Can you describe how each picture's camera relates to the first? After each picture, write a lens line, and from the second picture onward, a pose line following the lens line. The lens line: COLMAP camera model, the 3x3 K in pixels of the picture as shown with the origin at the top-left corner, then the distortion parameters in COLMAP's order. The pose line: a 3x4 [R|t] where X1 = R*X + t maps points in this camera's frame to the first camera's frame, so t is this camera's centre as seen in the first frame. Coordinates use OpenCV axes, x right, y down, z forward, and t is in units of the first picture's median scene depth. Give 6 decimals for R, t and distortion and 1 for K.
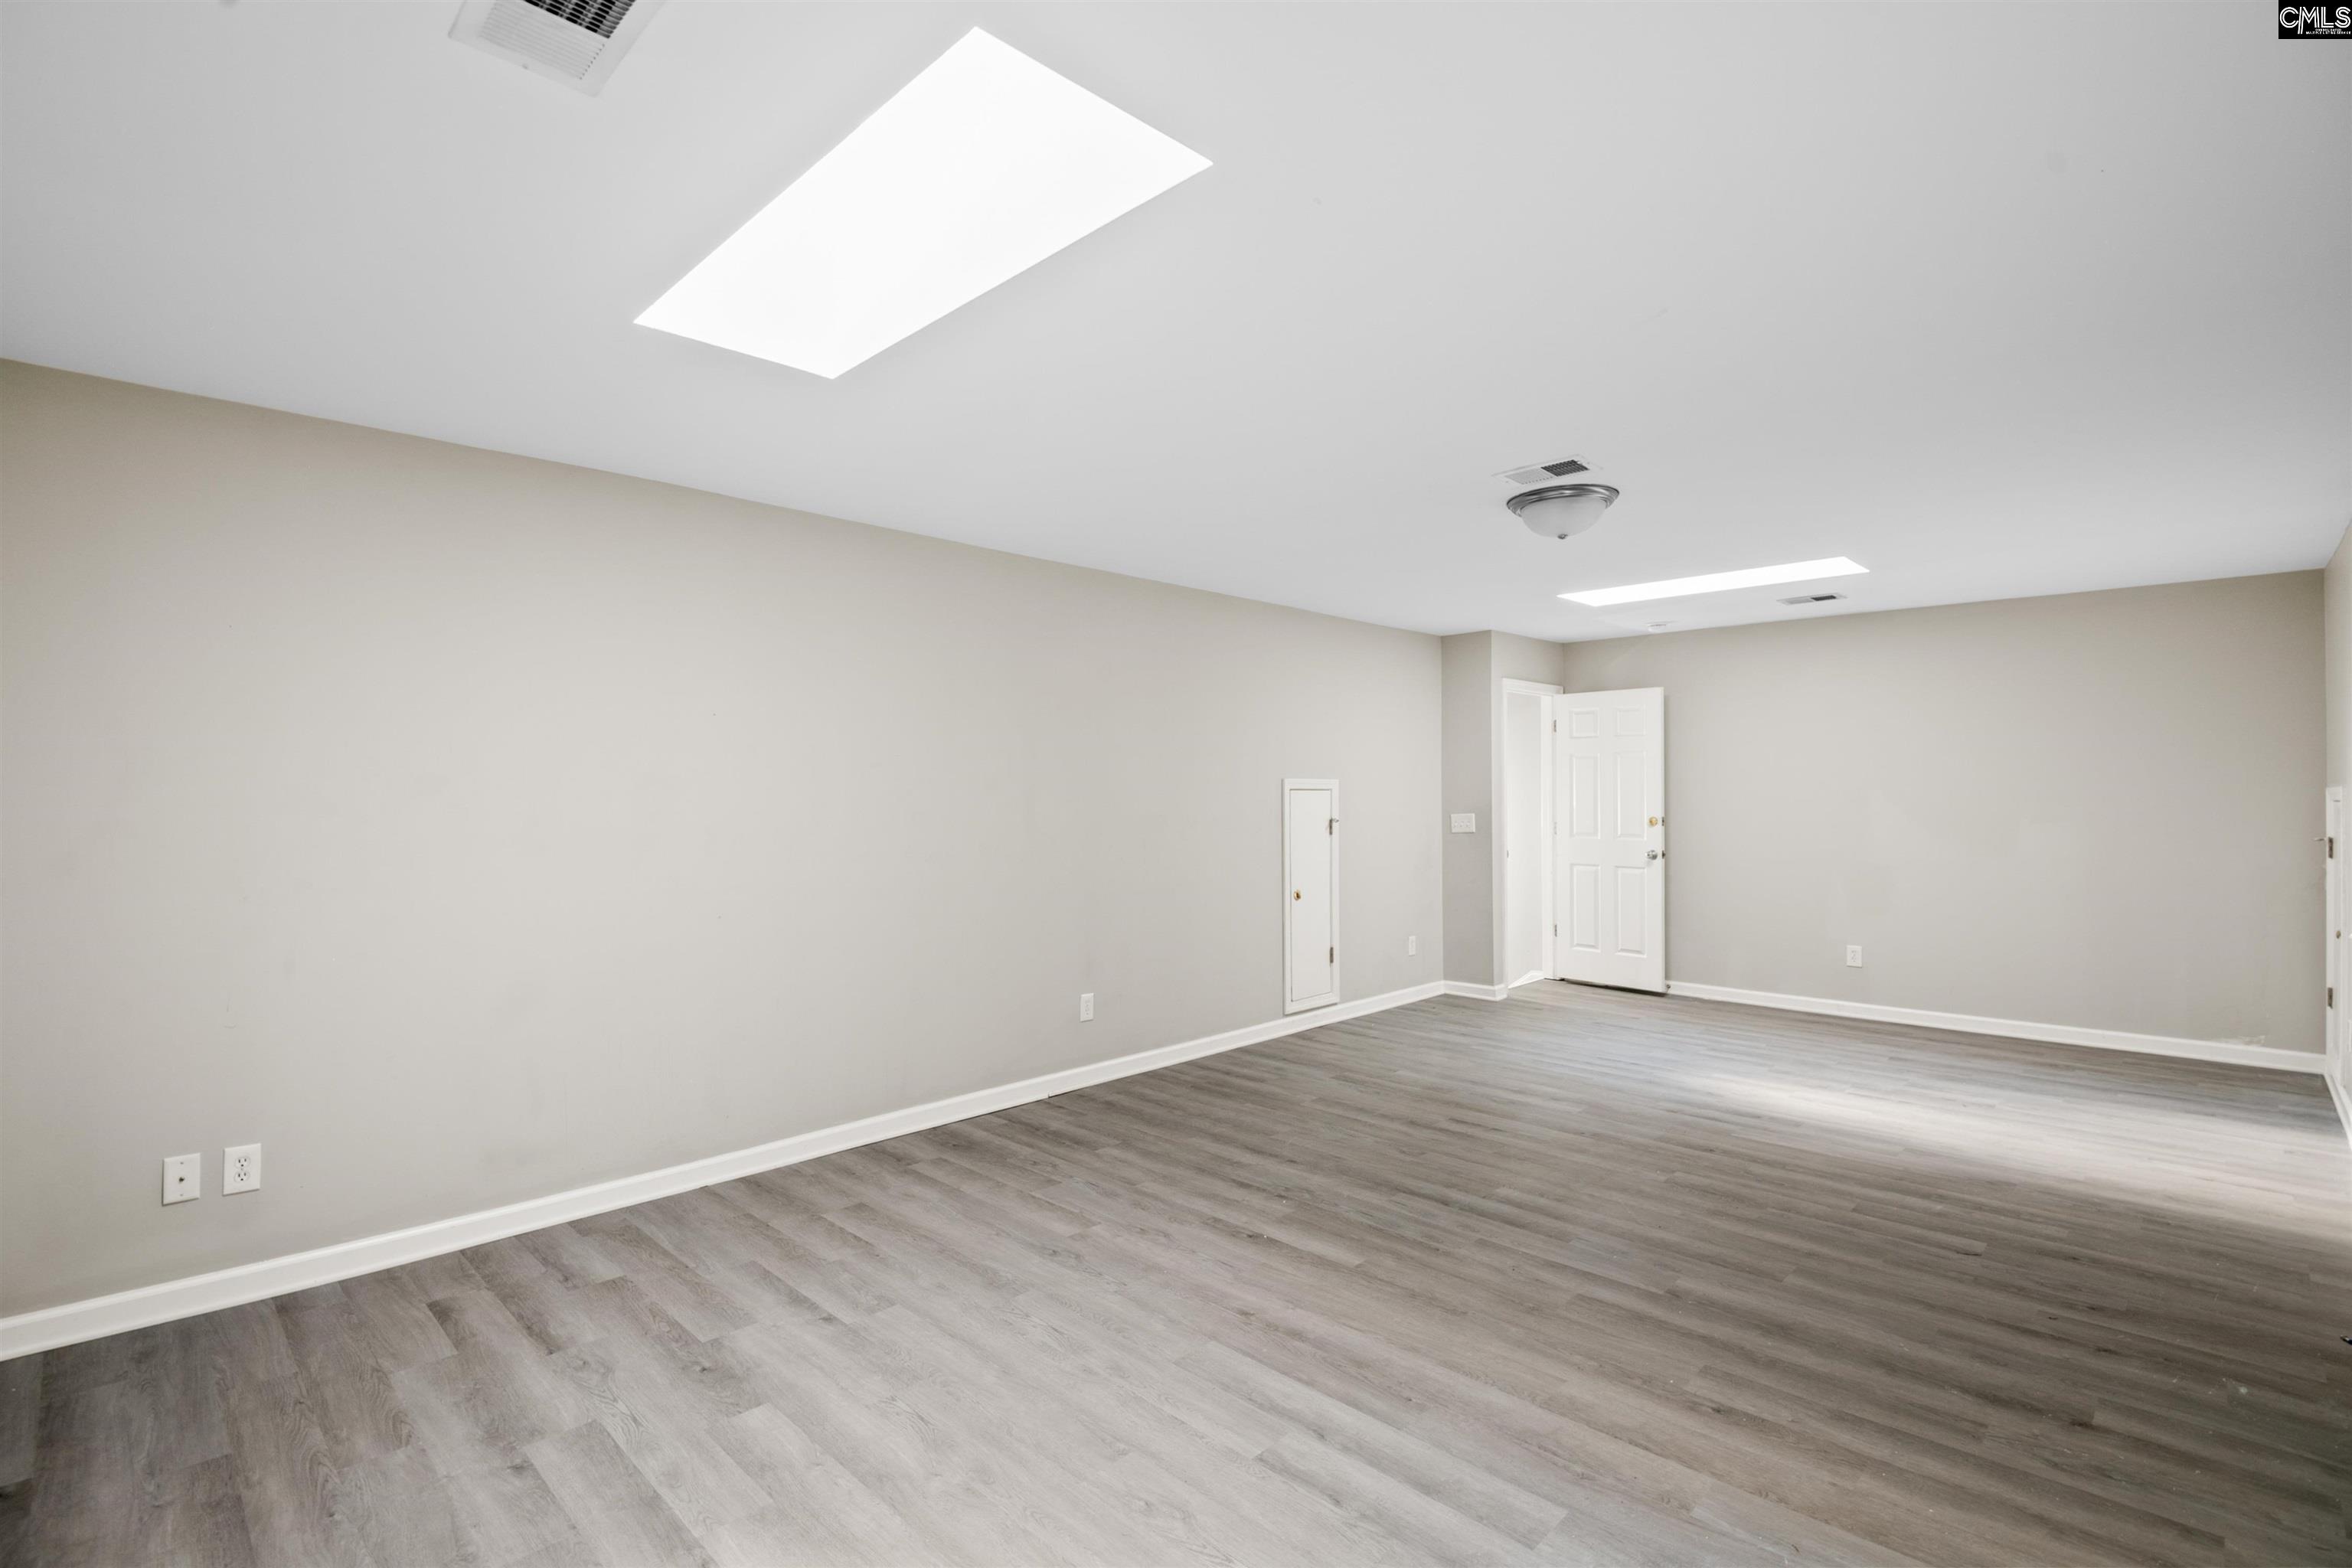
lens RADIAL K [[1097.8, 0, 1176.0], [0, 1097.8, 784.0], [0, 0, 1]] dist [0.004939, -0.012913]
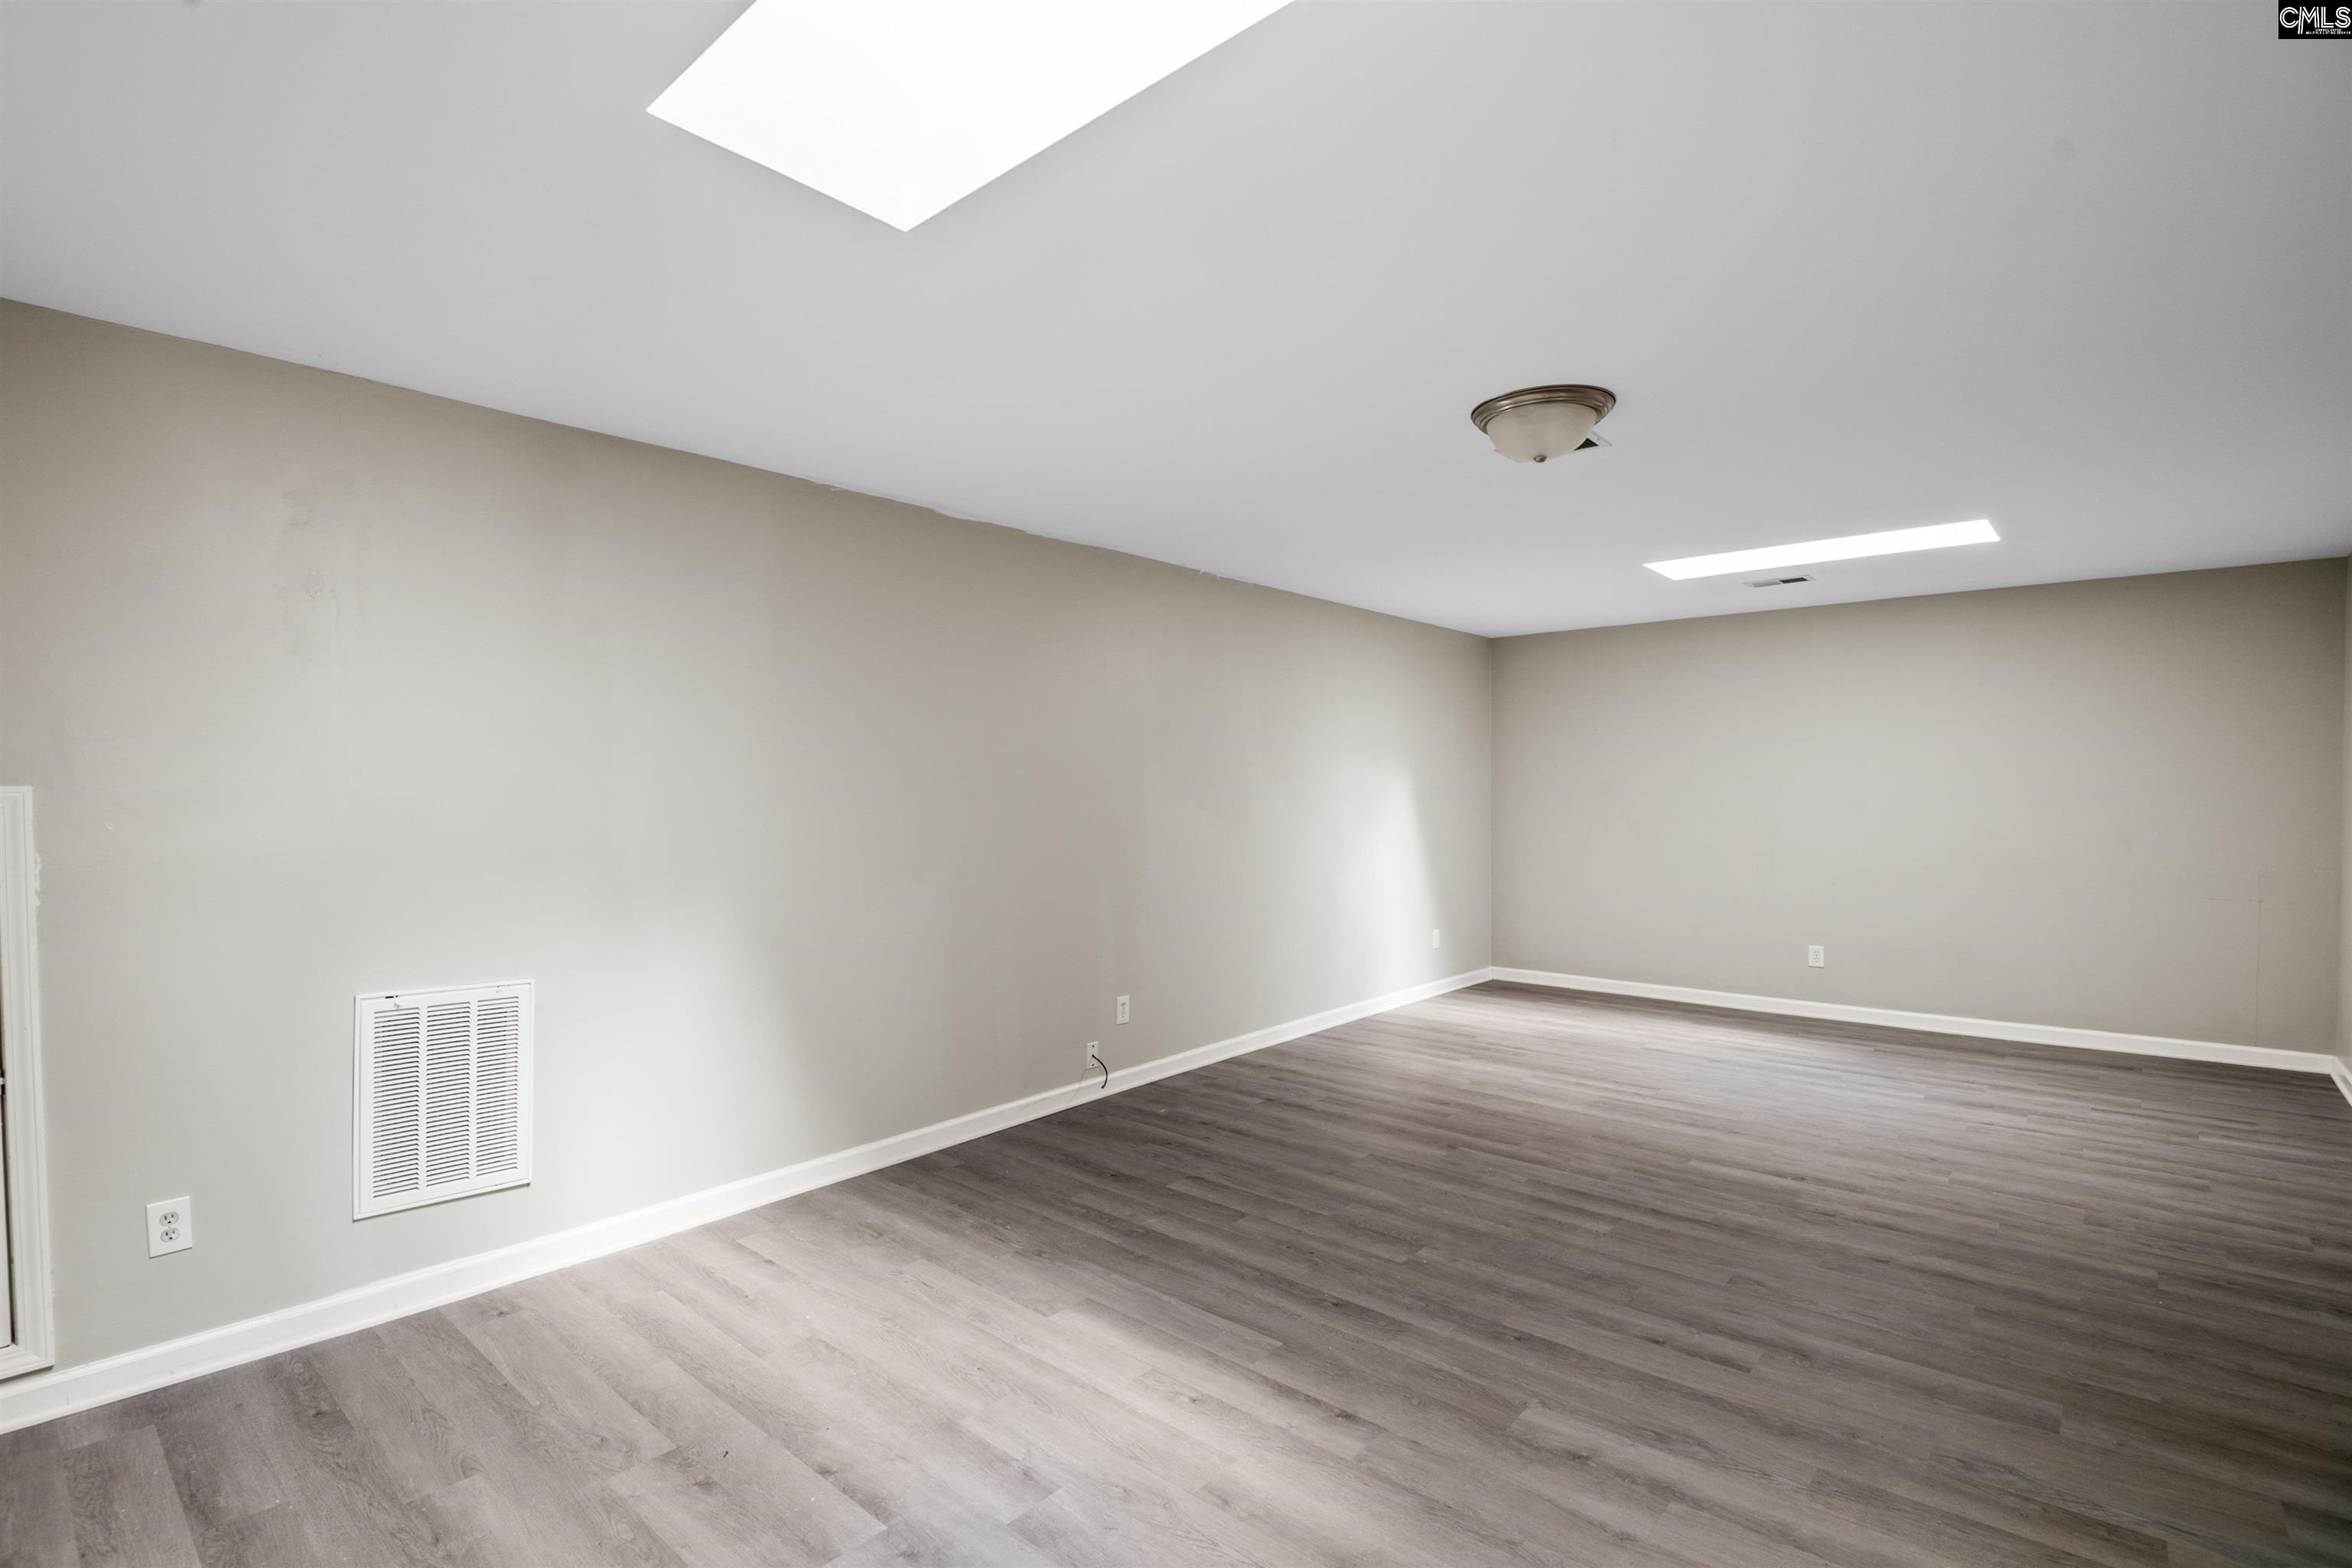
lens RADIAL K [[1097.8, 0, 1176.0], [0, 1097.8, 784.0], [0, 0, 1]] dist [0.004939, -0.012913]
pose [[-0.998294, 0.000977, -0.058383, 0.735742], [0.001323, 0.999982, -0.005899, 0.008889], [0.058376, -0.005966, -0.998277, 1.976629]]
